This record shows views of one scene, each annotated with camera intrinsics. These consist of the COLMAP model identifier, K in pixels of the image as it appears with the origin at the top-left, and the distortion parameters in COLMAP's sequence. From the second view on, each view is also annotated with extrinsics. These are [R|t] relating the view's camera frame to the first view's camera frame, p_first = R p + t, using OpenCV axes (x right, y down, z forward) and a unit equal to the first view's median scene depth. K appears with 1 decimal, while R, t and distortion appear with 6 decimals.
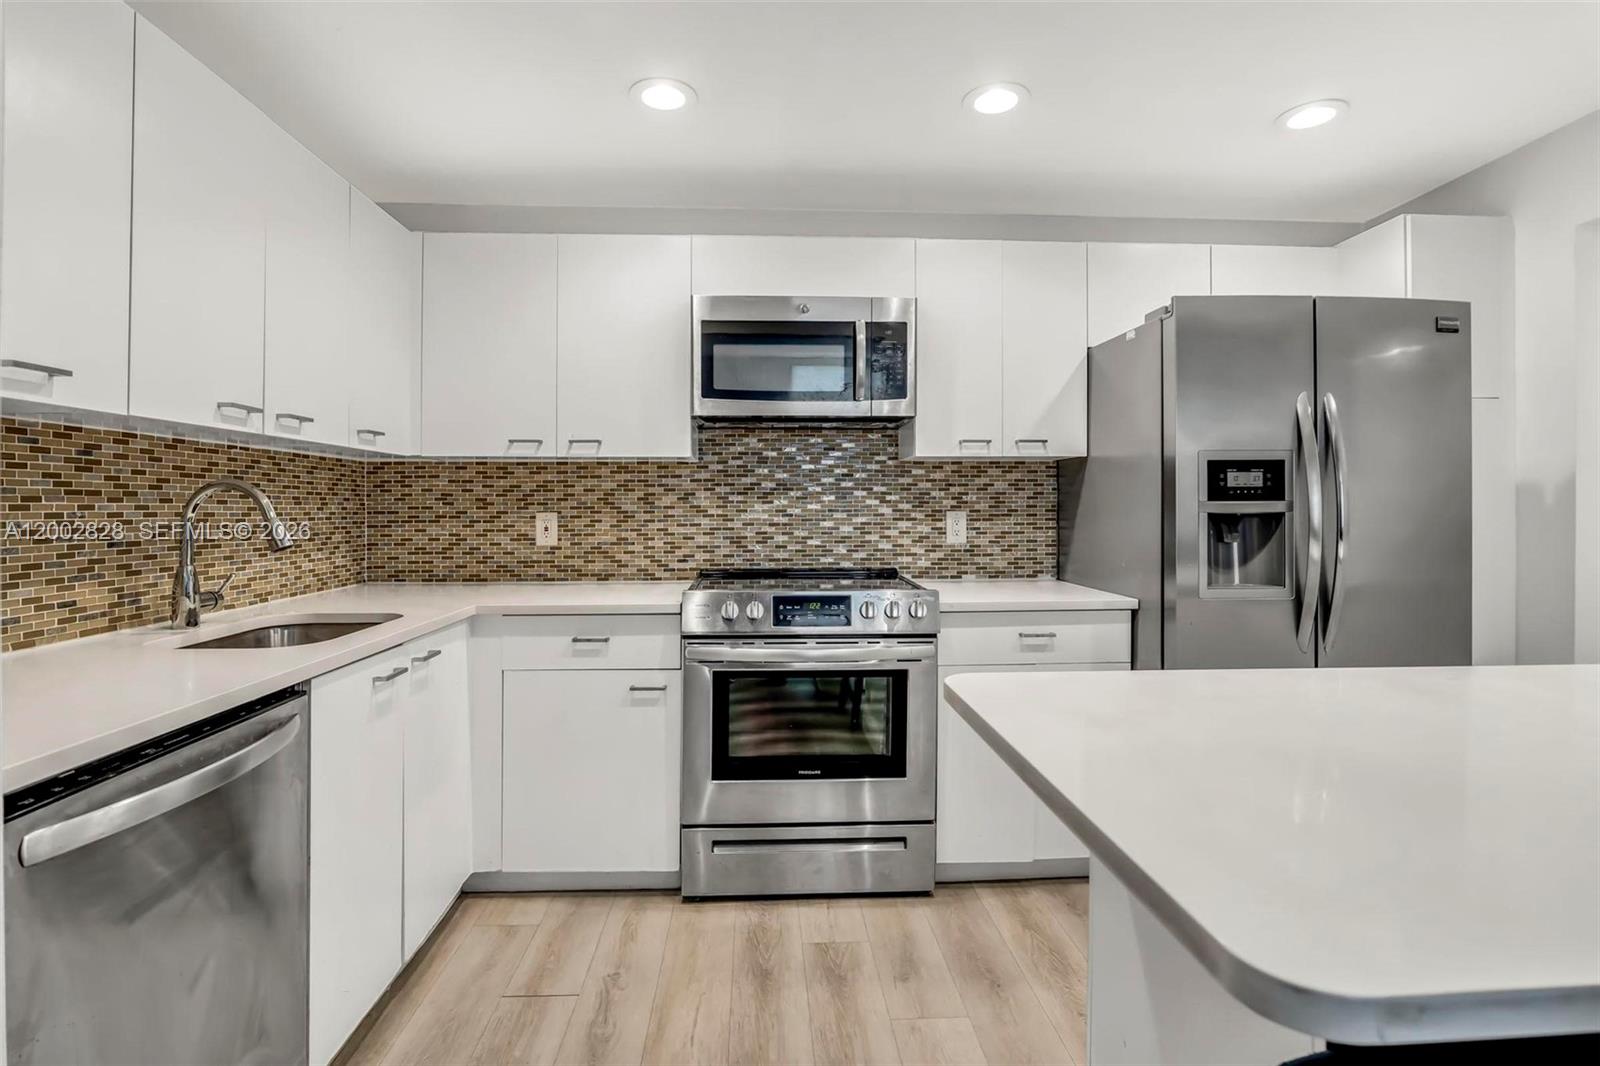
lens RADIAL K [[767.1, 0, 813.3], [0, 767.1, 509.4], [0, 0, 1]] dist [-0.001620, -0.000292]
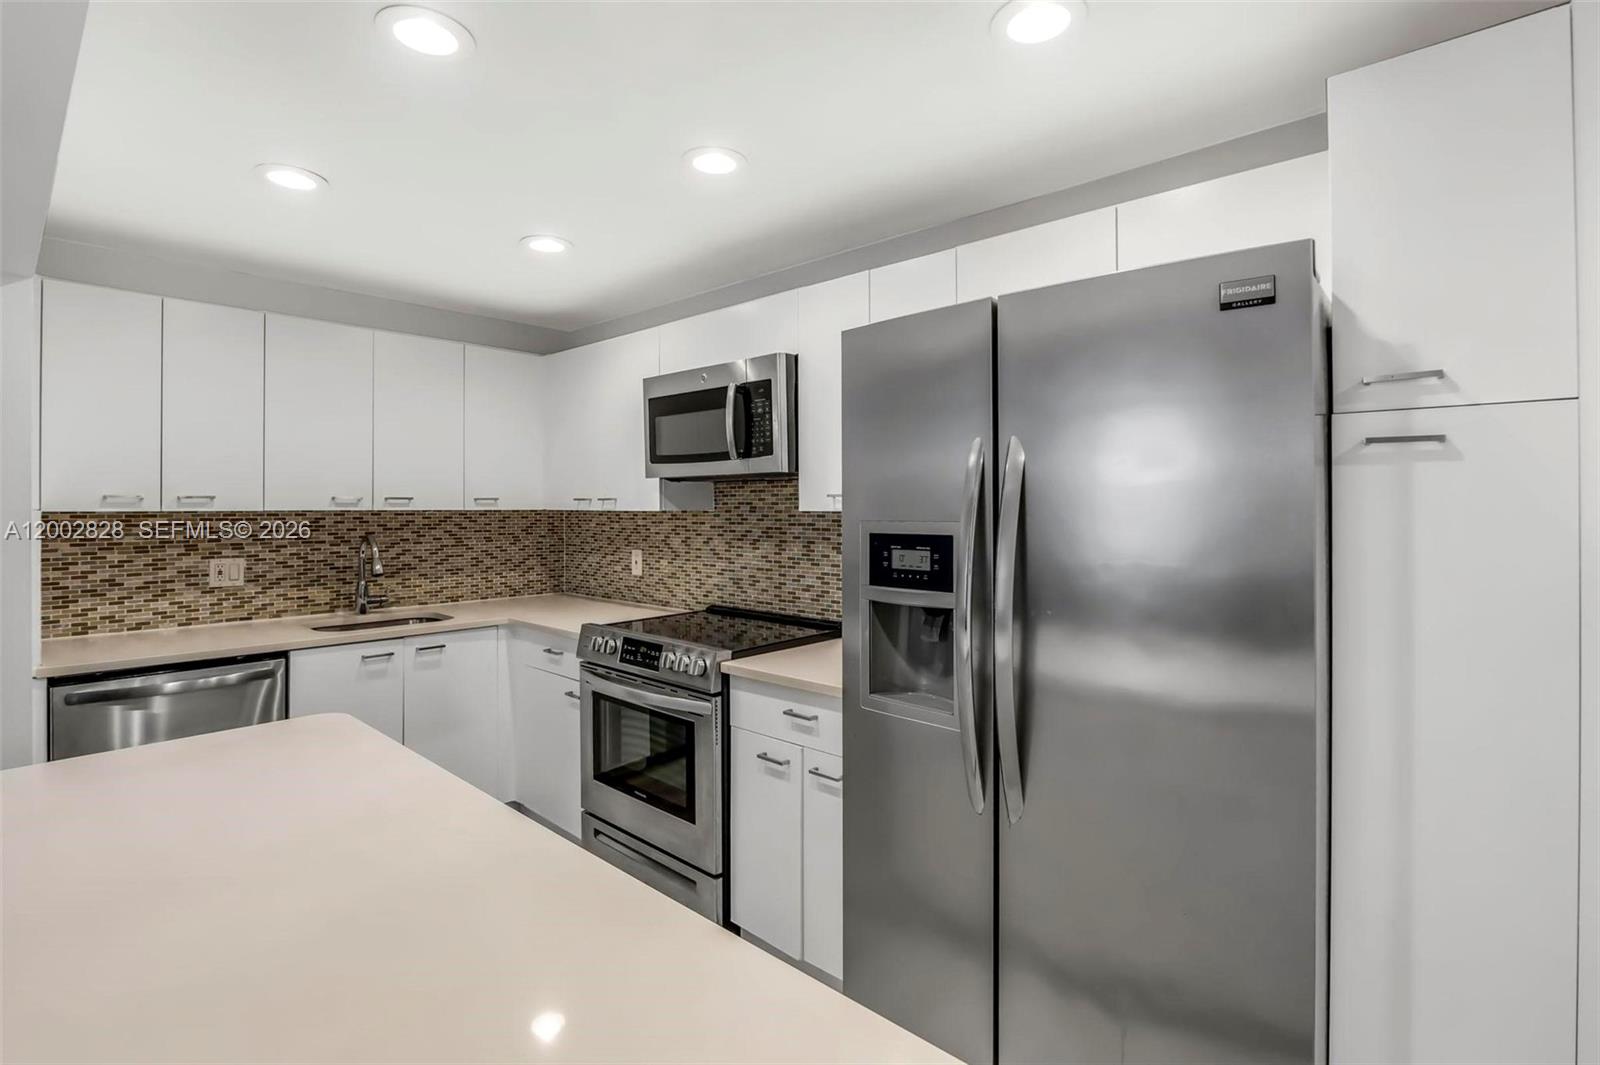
lens RADIAL K [[762.0, 0, 795.5], [0, 762.0, 504.6], [0, 0, 1]] dist [-0.014899, -0.000565]
pose [[0.698447, 0.000095, -0.715662, 0.873573], [-0.006476, 0.999960, -0.006188, -0.075516], [0.715633, 0.008956, 0.698419, 0.337209]]
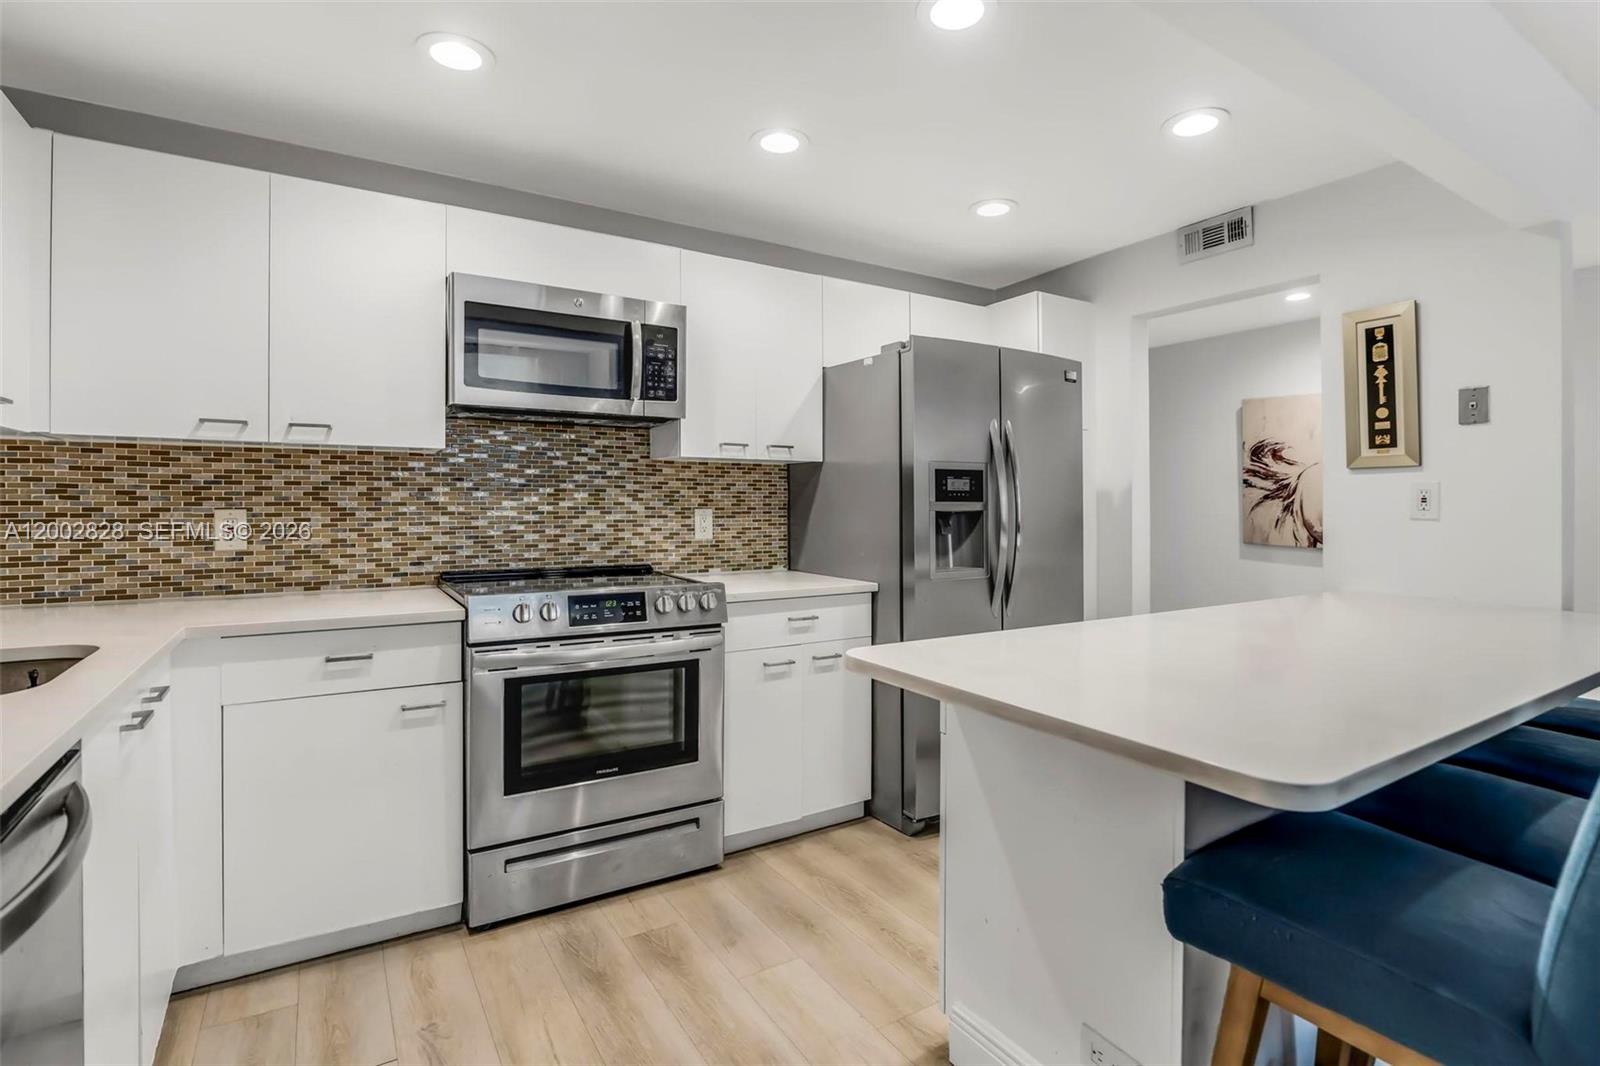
lens RADIAL K [[762.1, 0, 803.7], [0, 762.1, 503.6], [0, 0, 1]] dist [0.001399, 0.000340]
pose [[0.881041, 0.005309, 0.473011, -0.224889], [-0.003892, 0.999985, -0.003974, -0.001561], [-0.473025, 0.001661, 0.881048, 0.004680]]
